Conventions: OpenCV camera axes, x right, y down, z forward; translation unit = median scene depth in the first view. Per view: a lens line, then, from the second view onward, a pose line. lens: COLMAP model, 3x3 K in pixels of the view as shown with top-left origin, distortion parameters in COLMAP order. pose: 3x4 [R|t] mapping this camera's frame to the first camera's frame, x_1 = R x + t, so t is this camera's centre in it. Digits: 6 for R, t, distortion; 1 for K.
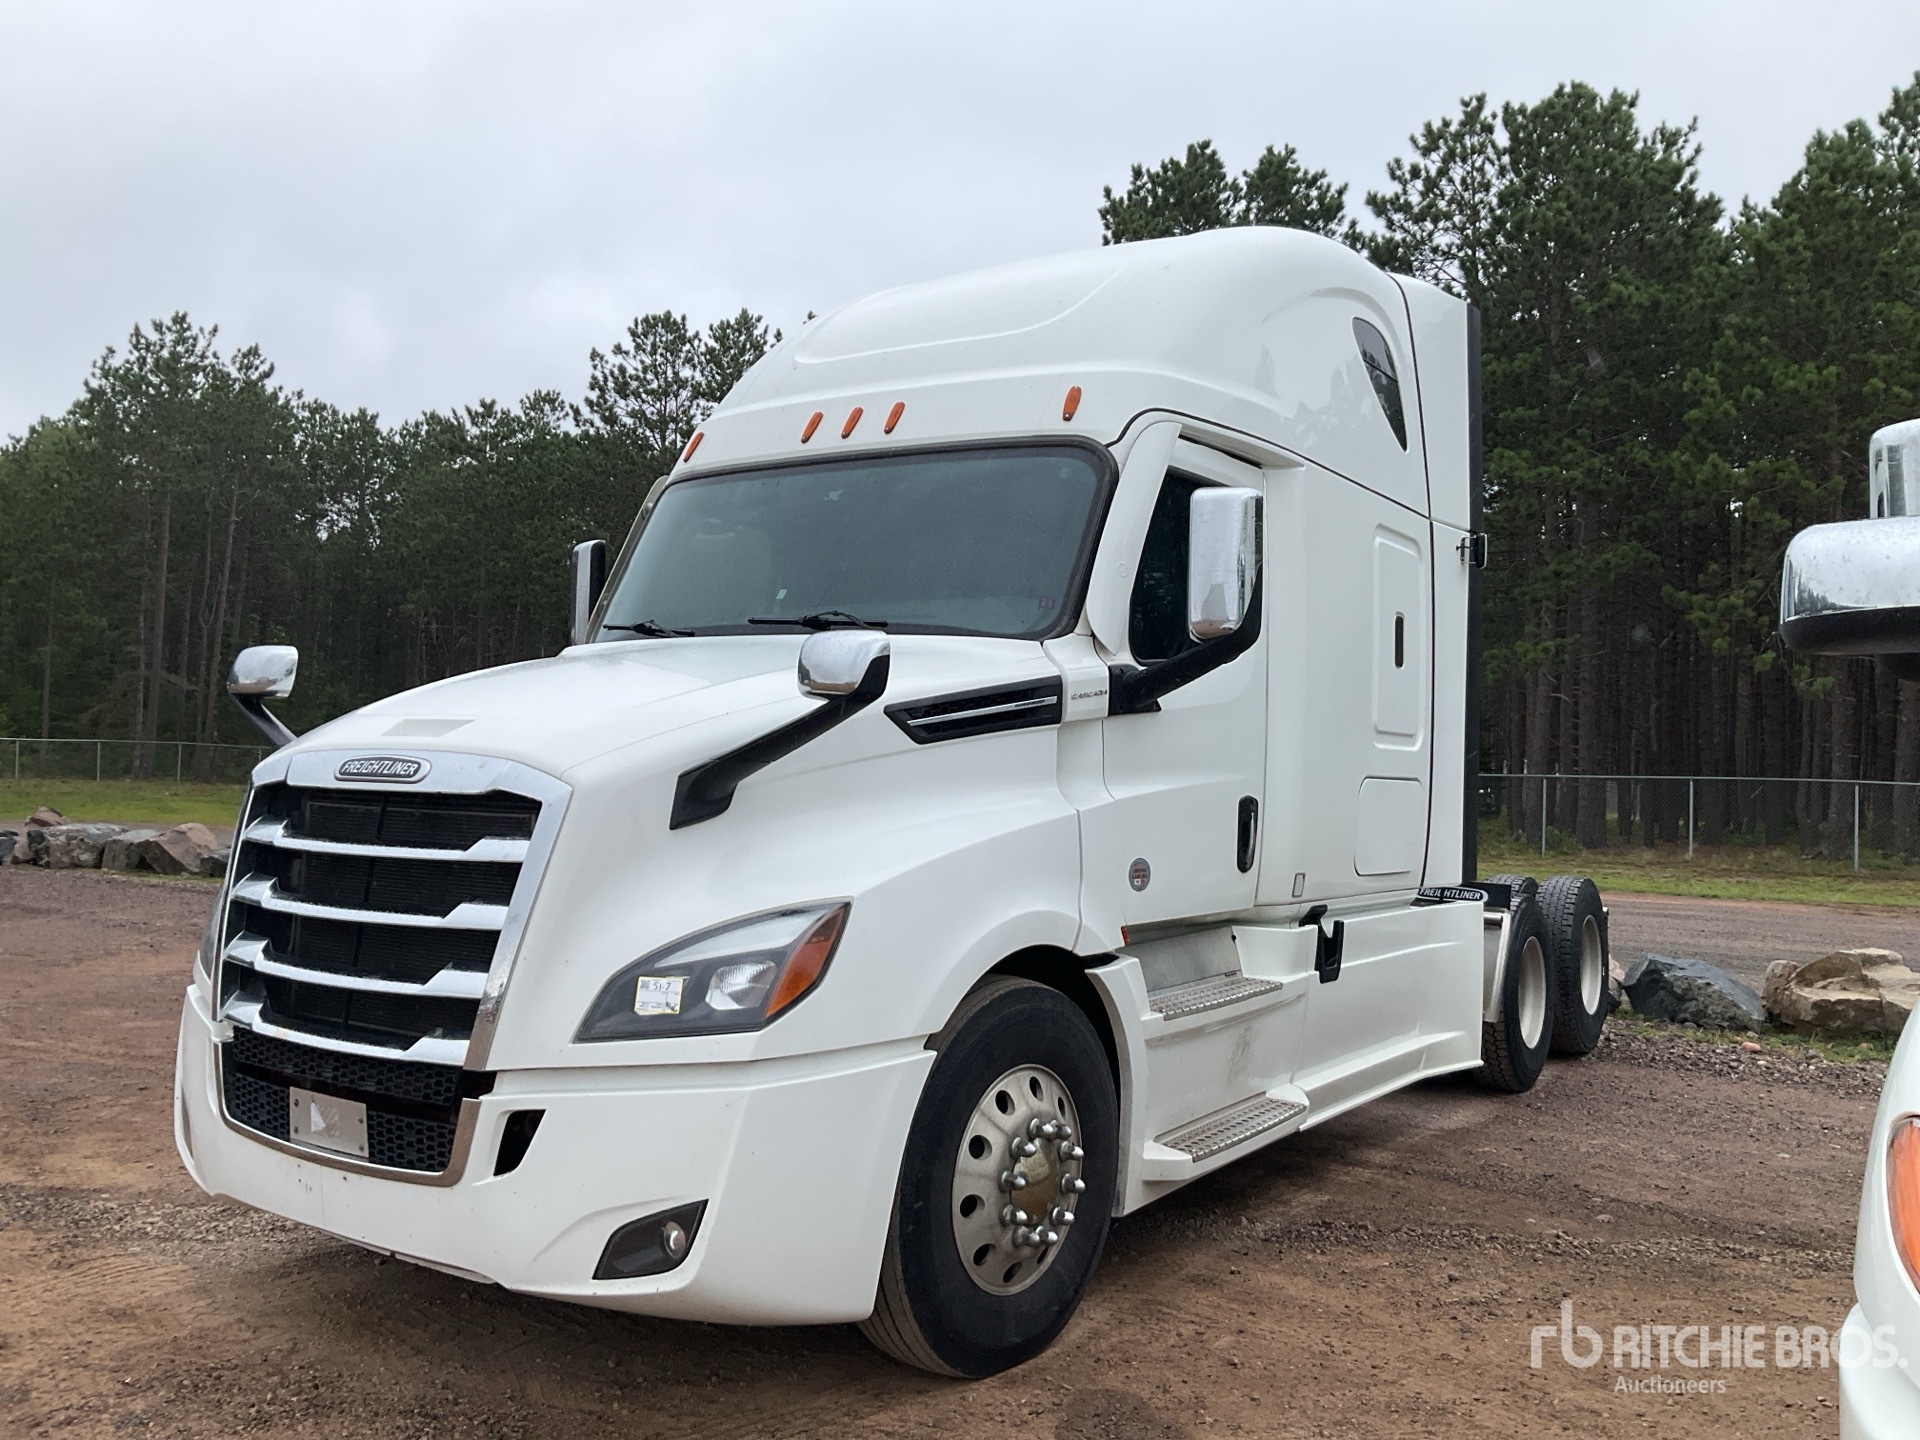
lens RADIAL K [[1607.2, 0, 977.5], [0, 1607.2, 681.5], [0, 0, 1]] dist [-0.029164, -0.011799]
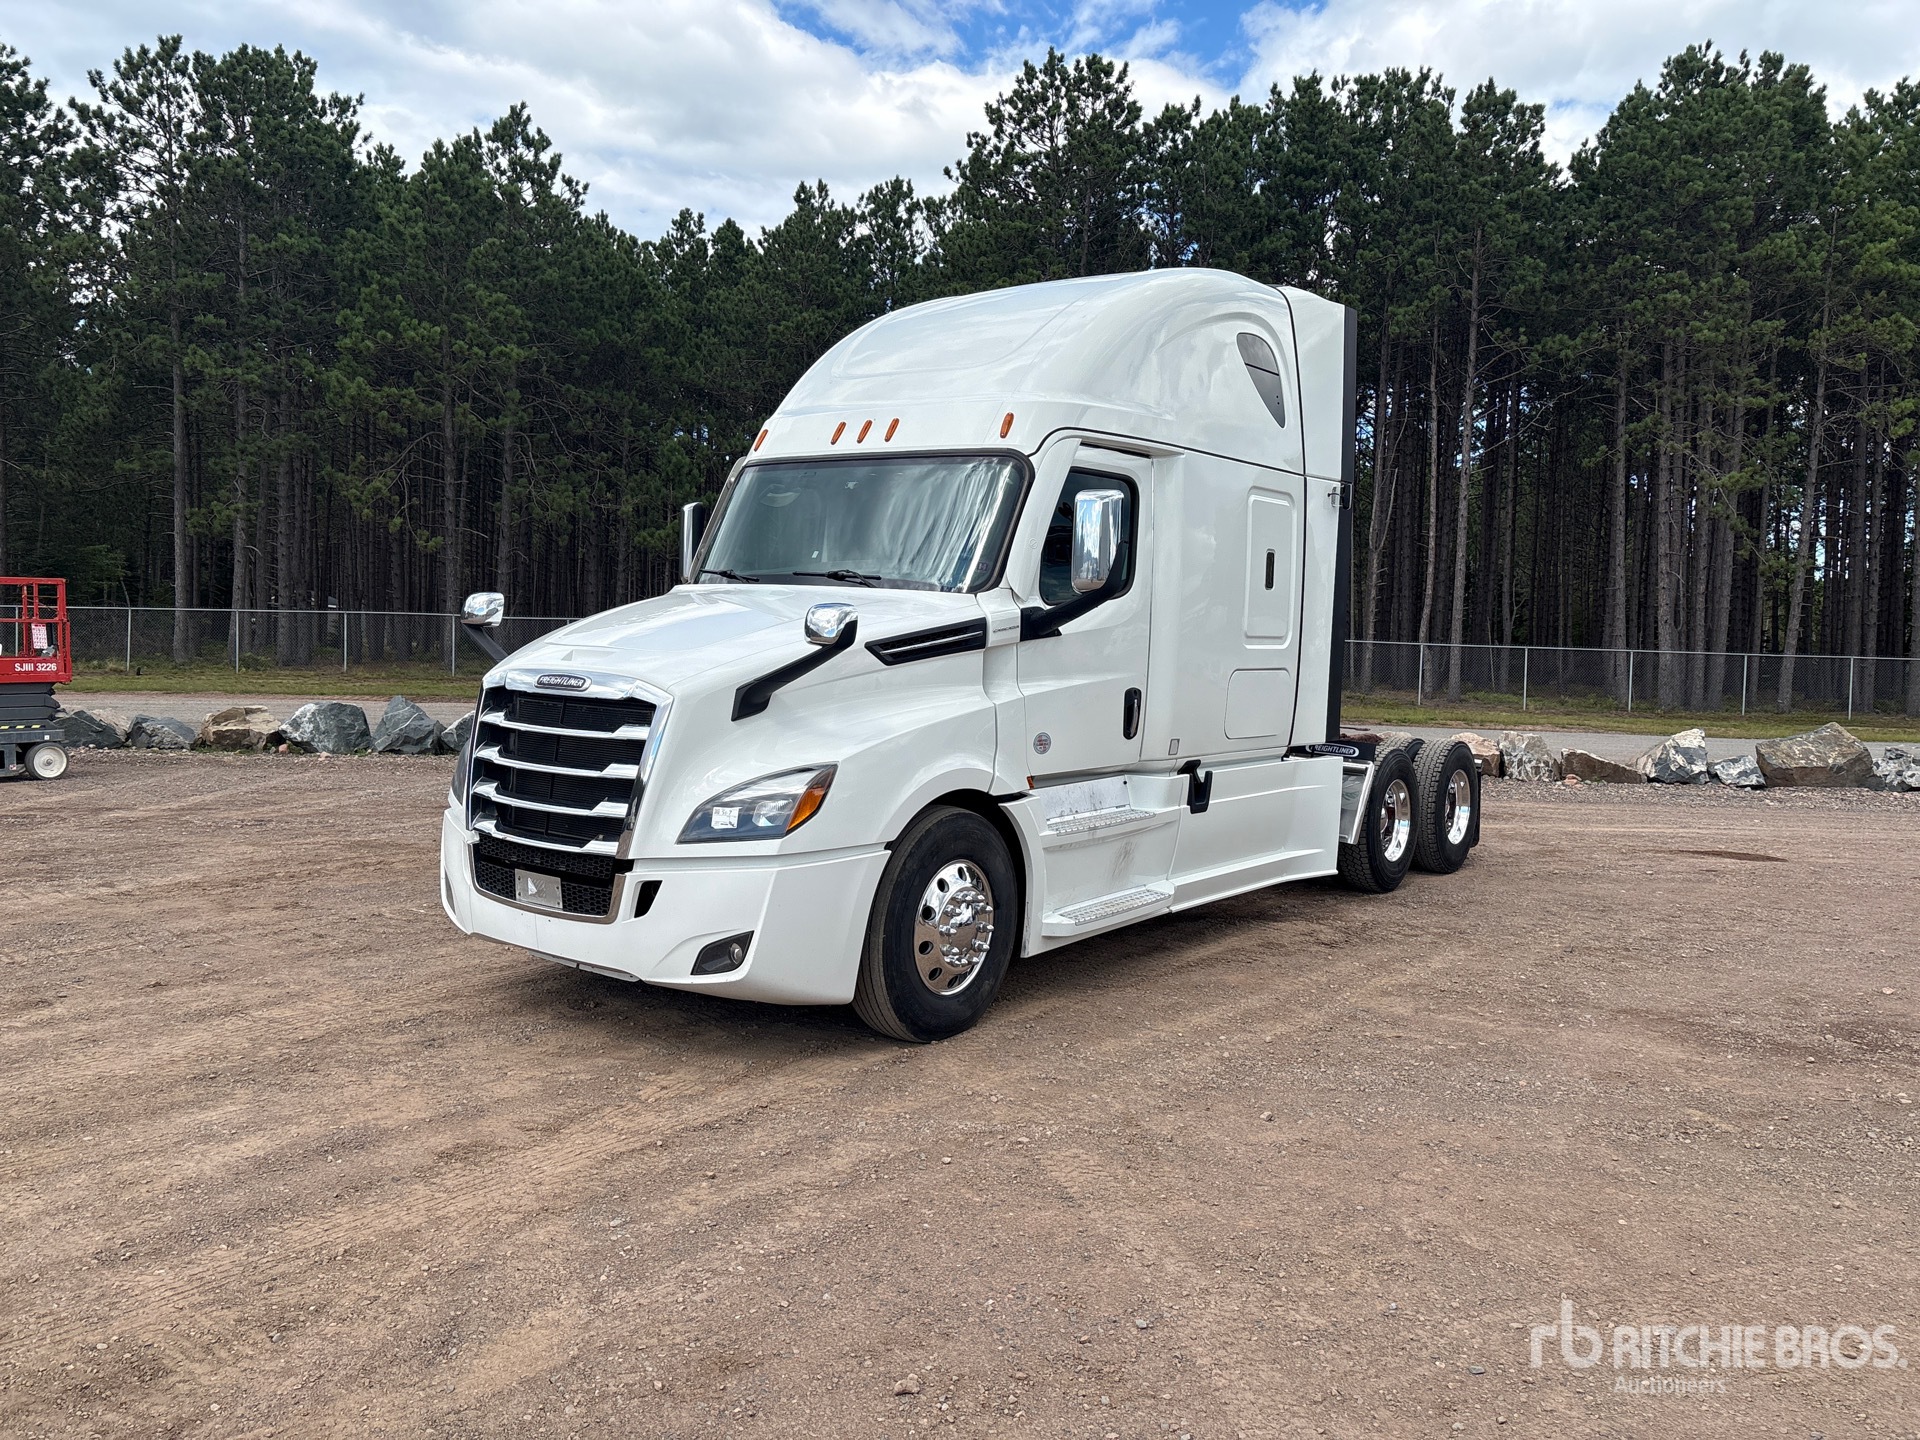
lens RADIAL K [[1454.4, 0, 956.0], [0, 1454.4, 716.7], [0, 0, 1]] dist [0.047633, -0.055542]
pose [[0.997010, 0.007033, -0.076958, 0.139643], [0.002637, 0.992174, 0.124835, -0.088750], [0.077234, -0.124665, 0.989188, -0.431839]]
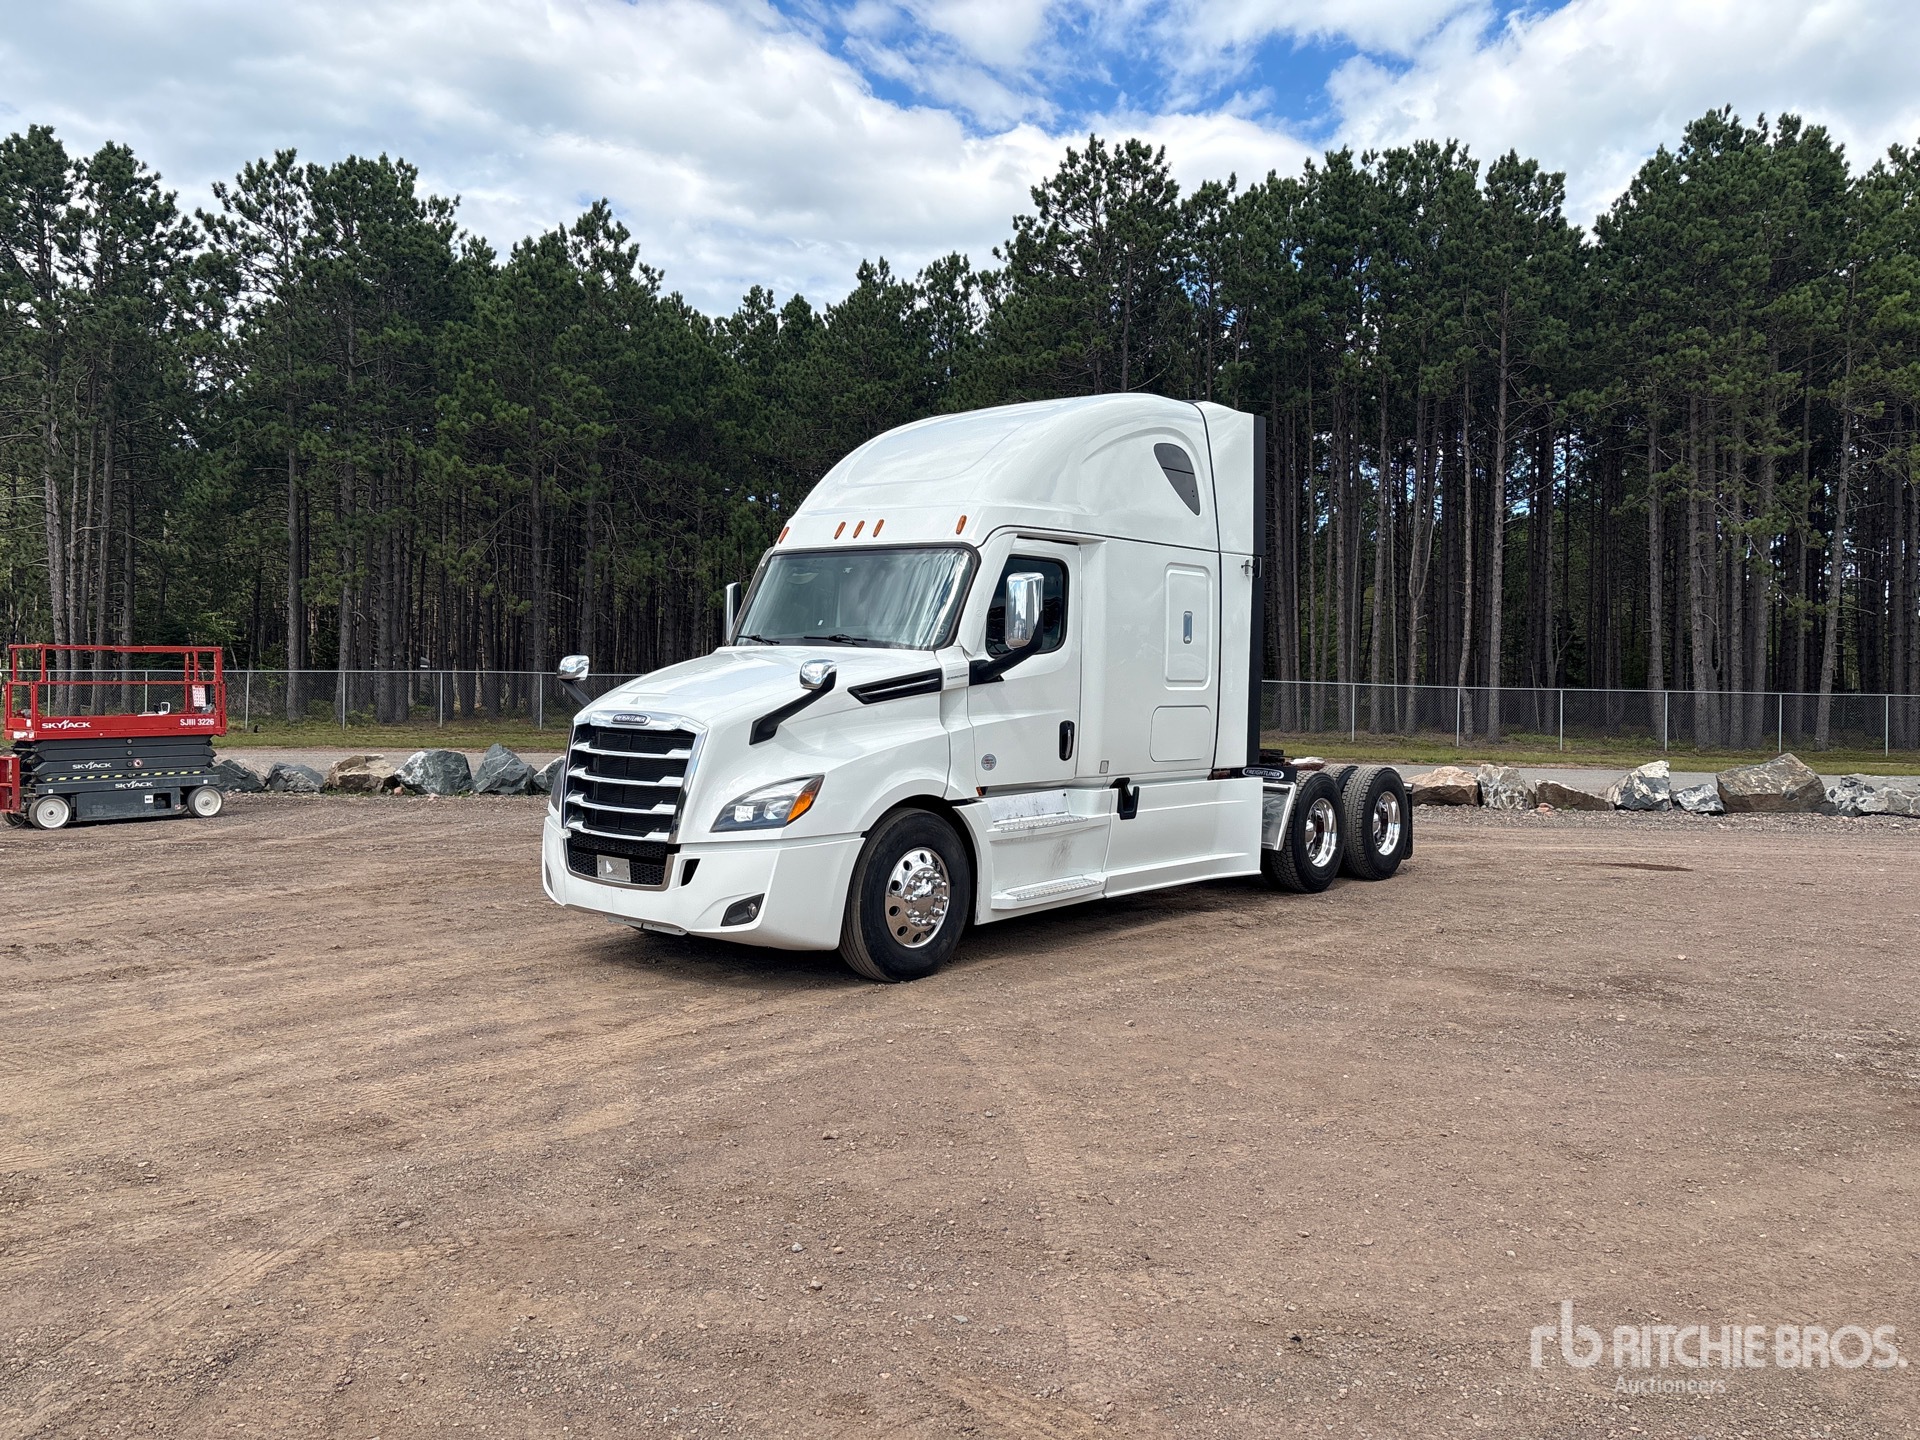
lens RADIAL K [[1454.4, 0, 959.8], [0, 1454.4, 710.4], [0, 0, 1]] dist [0.047633, -0.055542]
pose [[0.991950, -0.008857, -0.126322, 0.333056], [0.019720, 0.996186, 0.085003, -0.116024], [0.125087, -0.086810, 0.988341, -0.928242]]
